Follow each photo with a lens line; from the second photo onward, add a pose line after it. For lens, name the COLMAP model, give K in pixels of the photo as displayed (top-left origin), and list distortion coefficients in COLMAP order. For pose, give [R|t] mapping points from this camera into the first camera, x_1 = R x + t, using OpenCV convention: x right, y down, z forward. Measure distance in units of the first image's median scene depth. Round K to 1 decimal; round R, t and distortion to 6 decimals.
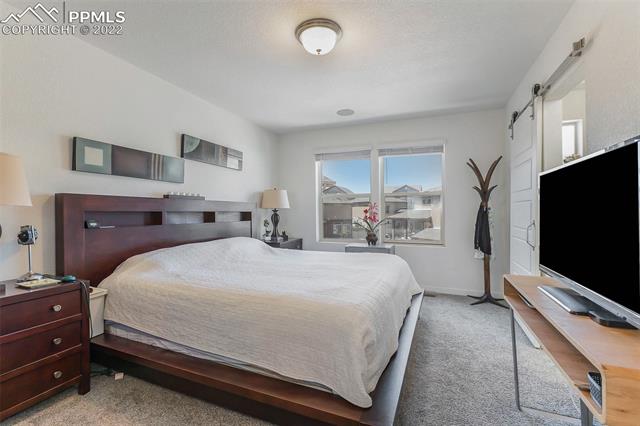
lens RADIAL K [[287.2, 0, 317.8], [0, 287.2, 212.6], [0, 0, 1]] dist [-0.001617, 0.000803]
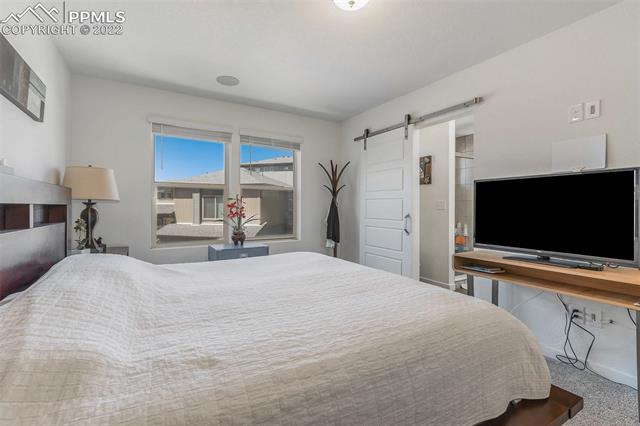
lens RADIAL K [[287.2, 0, 318.9], [0, 287.2, 207.9], [0, 0, 1]] dist [-0.001617, 0.000803]
pose [[0.595846, 0.000294, 0.803099, -0.413647], [-0.002129, 0.999997, 0.001214, 0.001058], [-0.803096, -0.002433, 0.595845, 0.342842]]
